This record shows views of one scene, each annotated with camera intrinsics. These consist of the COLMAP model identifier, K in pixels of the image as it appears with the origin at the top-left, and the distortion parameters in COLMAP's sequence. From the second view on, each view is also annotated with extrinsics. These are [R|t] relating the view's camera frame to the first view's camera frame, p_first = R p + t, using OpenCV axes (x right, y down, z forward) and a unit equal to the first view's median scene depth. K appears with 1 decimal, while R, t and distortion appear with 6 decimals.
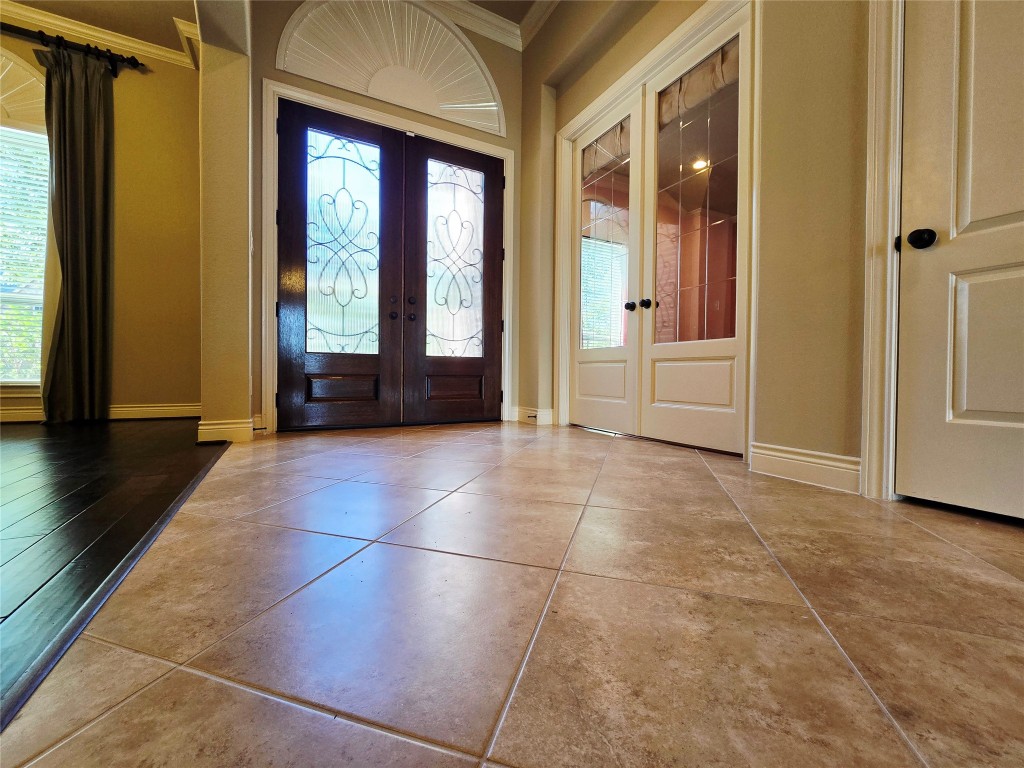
lens RADIAL K [[419.8, 0, 509.5], [0, 419.8, 381.2], [0, 0, 1]] dist [-0.003759, -0.000082]
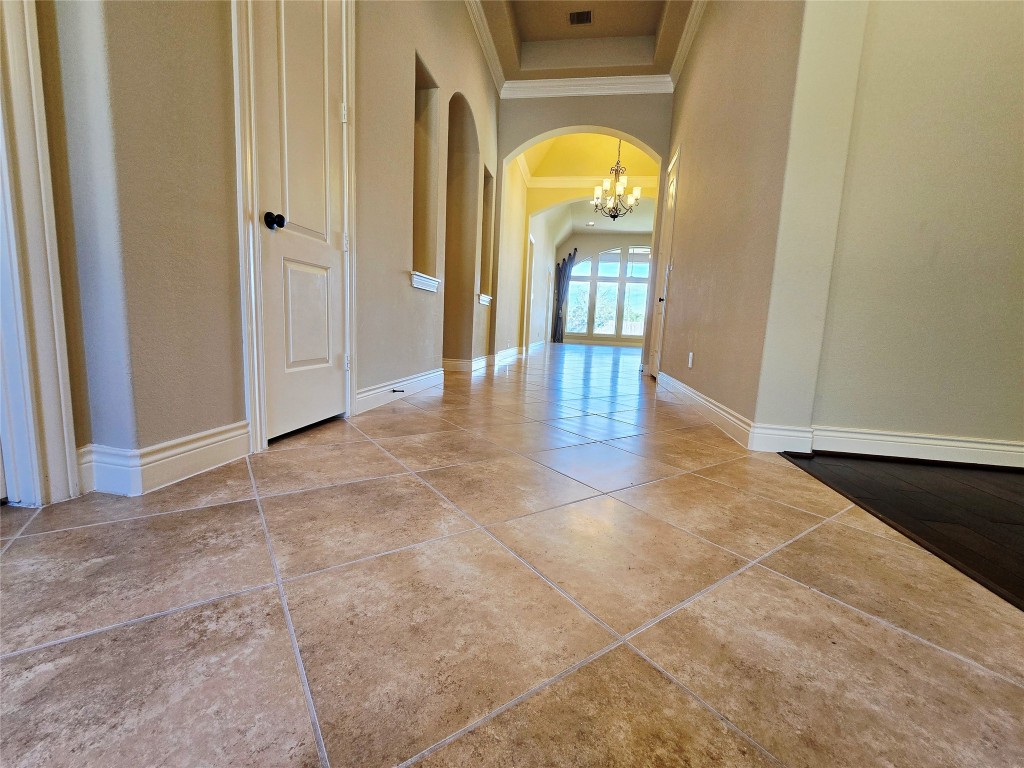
lens RADIAL K [[423.1, 0, 509.7], [0, 423.1, 381.2], [0, 0, 1]] dist [-0.006616, 0.001021]
pose [[-0.790257, -0.128473, 0.599157, -0.128863], [-0.044167, 0.987174, 0.153418, -0.045037], [-0.611182, 0.094777, -0.785795, 0.652087]]
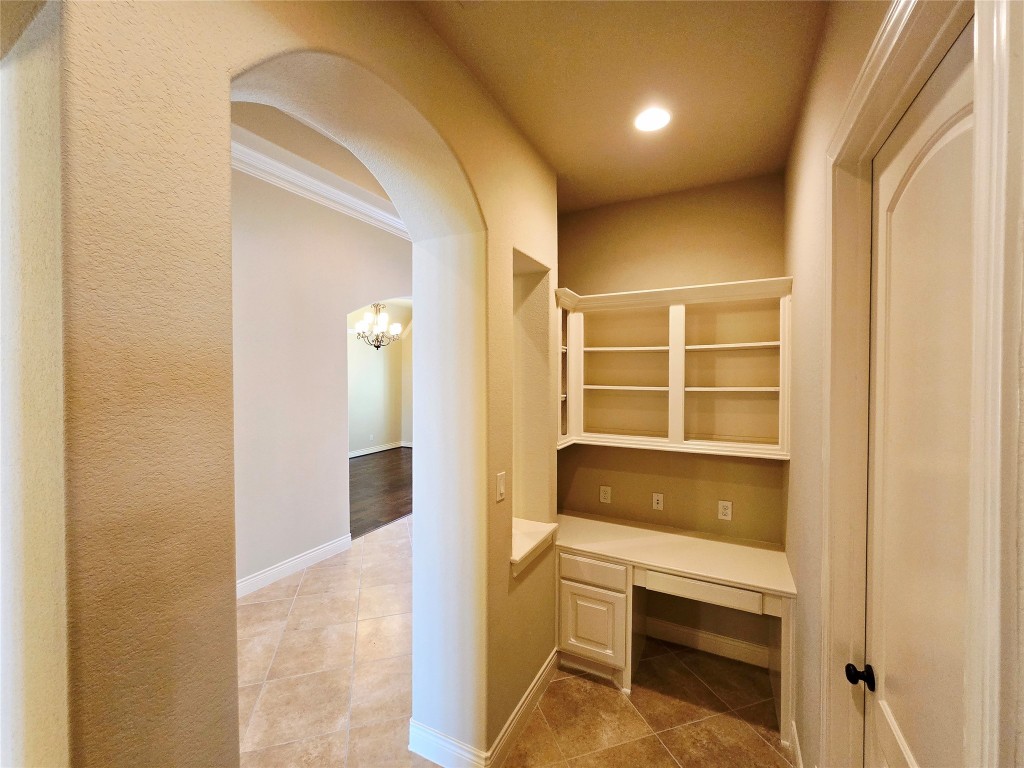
lens RADIAL K [[423.1, 0, 509.7], [0, 423.1, 381.2], [0, 0, 1]] dist [-0.006616, 0.001021]
pose [[0.570292, 0.004738, -0.821428, 1.269255], [-0.010490, 0.999944, -0.001515, -0.372022], [0.821375, 0.009481, 0.570310, -0.369958]]
